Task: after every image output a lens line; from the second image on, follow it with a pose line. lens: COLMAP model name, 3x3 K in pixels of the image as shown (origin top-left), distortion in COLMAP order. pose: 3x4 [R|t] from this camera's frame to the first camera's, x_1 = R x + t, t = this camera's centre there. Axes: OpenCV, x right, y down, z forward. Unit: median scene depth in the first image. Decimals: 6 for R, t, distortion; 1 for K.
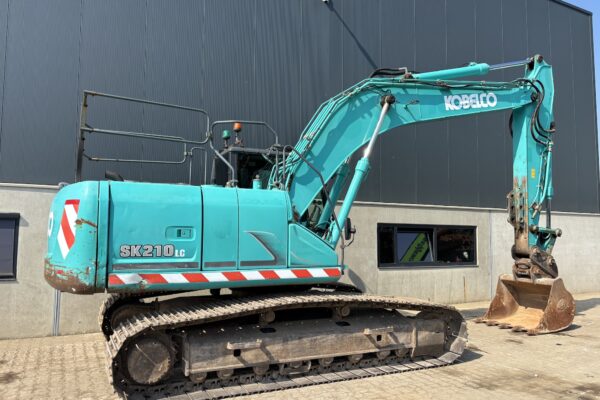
lens RADIAL K [[455.3, 0, 300.0], [0, 455.3, 200.0], [0, 0, 1]] dist [0.023433, -0.003724]
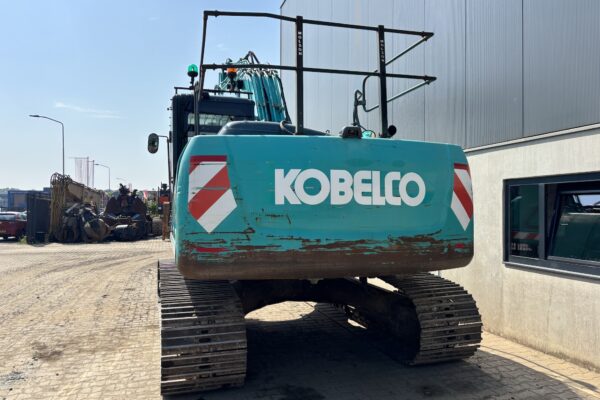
lens RADIAL K [[452.9, 0, 300.0], [0, 452.9, 200.0], [0, 0, 1]] dist [0.027298, -0.002082]
pose [[0.175346, 0.001848, 0.984505, -1.107837], [-0.064898, 0.997845, 0.009686, 0.063418], [-0.982365, -0.065591, 0.175088, 0.896170]]
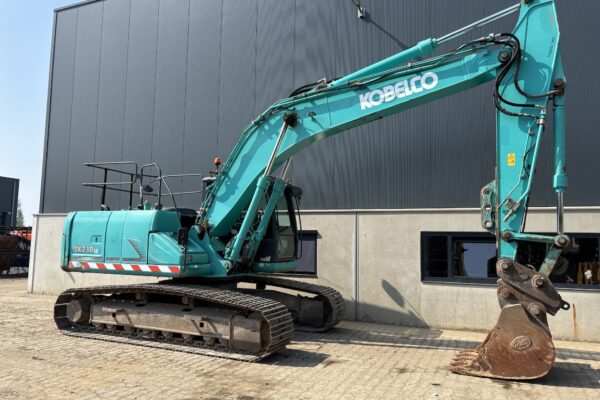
lens RADIAL K [[452.9, 0, 300.0], [0, 452.9, 200.0], [0, 0, 1]] dist [0.027298, -0.002082]
pose [[0.631724, -0.069582, -0.772064, 1.266118], [0.048966, 0.997556, -0.049840, 0.038357], [0.773645, -0.006320, 0.633587, 0.414781]]
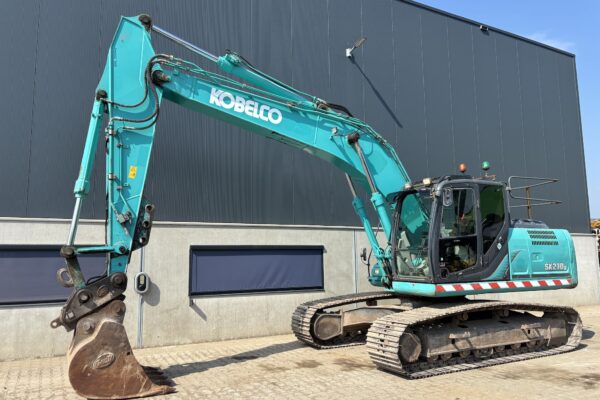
lens RADIAL K [[437.8, 0, 300.0], [0, 437.8, 200.0], [0, 0, 1]] dist [0.004820, 0.002239]
pose [[0.998692, -0.007019, 0.050642, -0.571217], [0.009472, 0.998785, -0.048362, -0.041130], [-0.050241, 0.048779, 0.997545, -0.311980]]
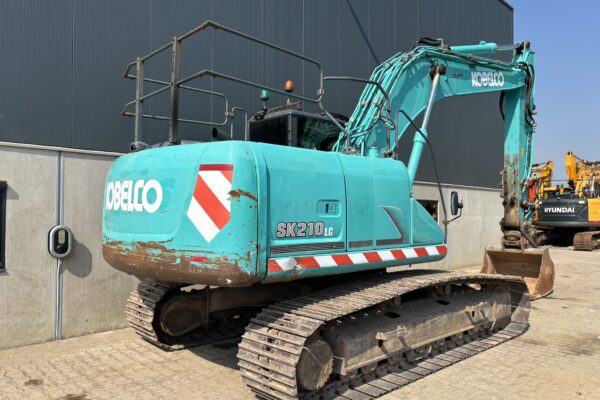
lens RADIAL K [[452.9, 0, 300.0], [0, 452.9, 200.0], [0, 0, 1]] dist [0.027298, -0.002082]
pose [[0.955663, 0.003089, 0.294445, -0.454403], [-0.019162, 0.998478, 0.051719, 0.013321], [-0.293838, -0.055068, 0.954268, 0.184464]]
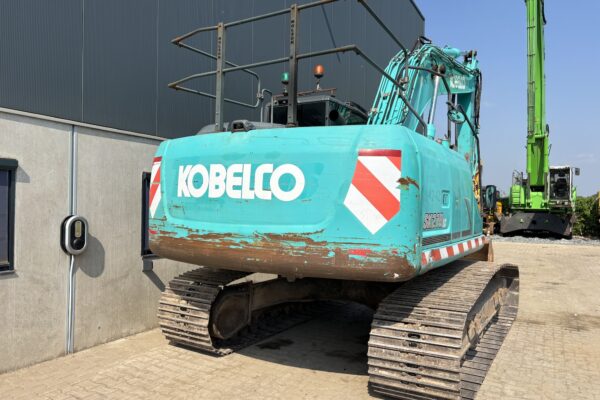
lens RADIAL K [[455.3, 0, 300.0], [0, 455.3, 200.0], [0, 0, 1]] dist [0.023433, -0.003724]
pose [[0.834958, 0.011165, 0.550200, -0.763117], [-0.051991, 0.996923, 0.058670, 0.032657], [-0.547852, -0.077593, 0.832969, 0.372221]]
